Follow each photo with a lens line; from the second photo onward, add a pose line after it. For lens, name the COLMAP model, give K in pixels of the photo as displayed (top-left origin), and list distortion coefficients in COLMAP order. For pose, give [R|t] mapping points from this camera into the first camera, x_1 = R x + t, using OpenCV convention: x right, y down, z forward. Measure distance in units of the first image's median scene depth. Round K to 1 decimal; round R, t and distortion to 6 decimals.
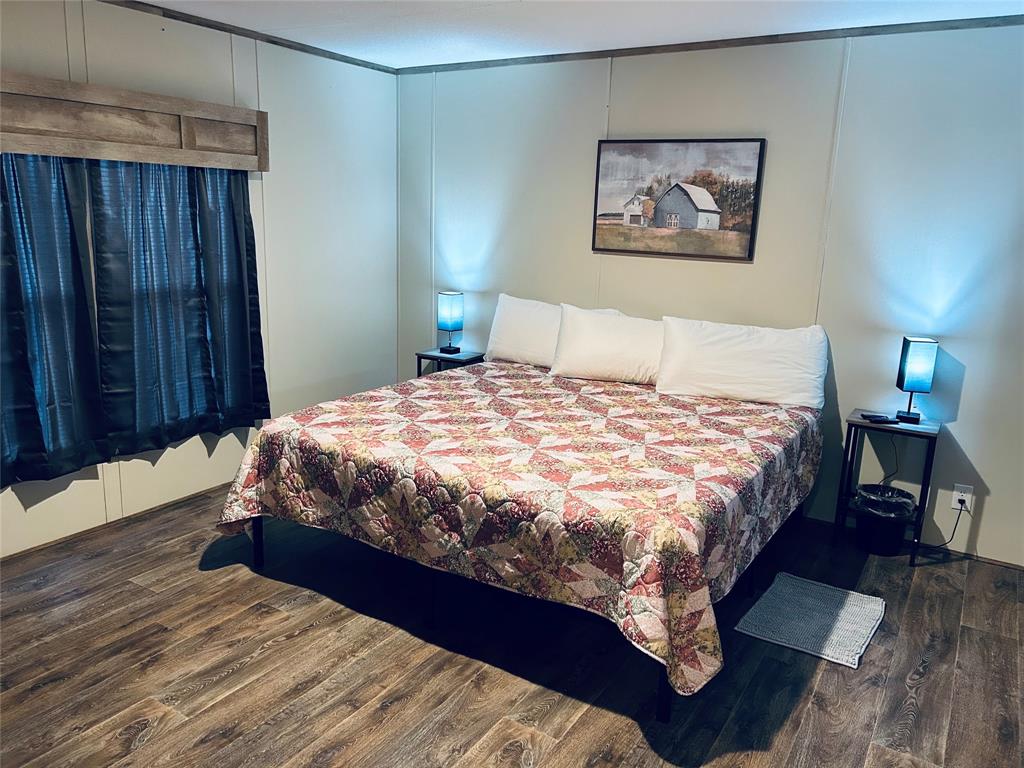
lens RADIAL K [[777.0, 0, 511.1], [0, 777.0, 382.2], [0, 0, 1]] dist [0.053833, -0.053038]
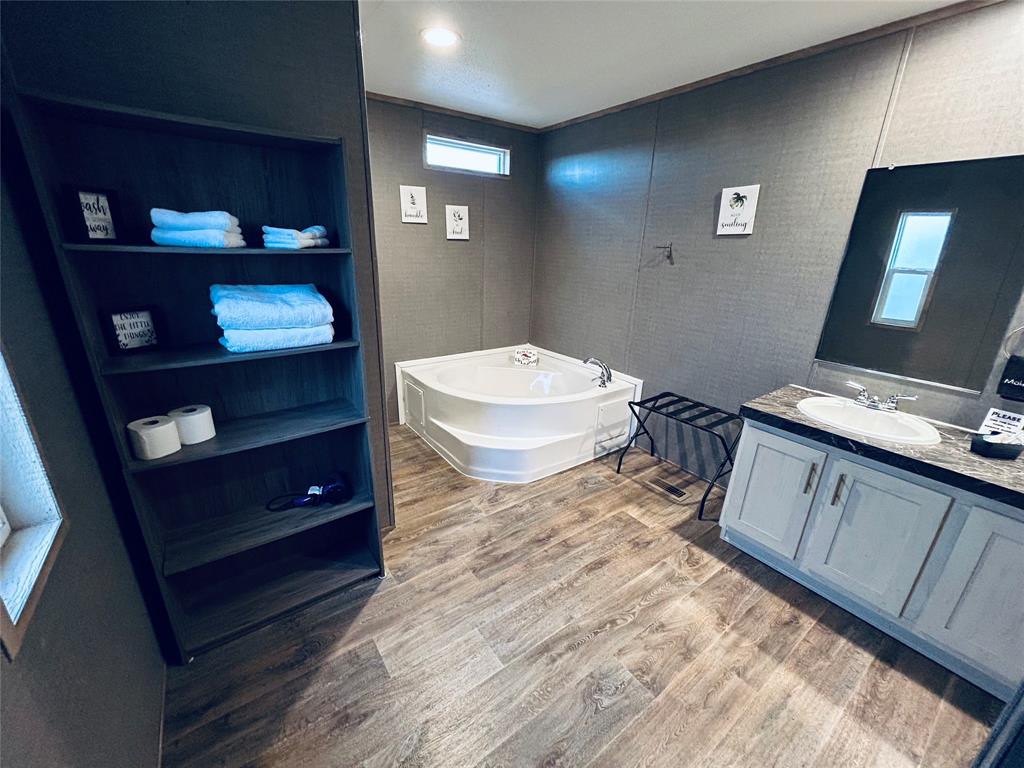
lens RADIAL K [[413.2, 0, 508.9], [0, 413.2, 383.6], [0, 0, 1]] dist [0.001538, 0.000094]
pose [[-0.920975, -0.186777, 0.341935, -0.247737], [0.019057, 0.854962, 0.518340, -0.254414], [-0.389156, 0.483895, -0.783839, 1.192915]]
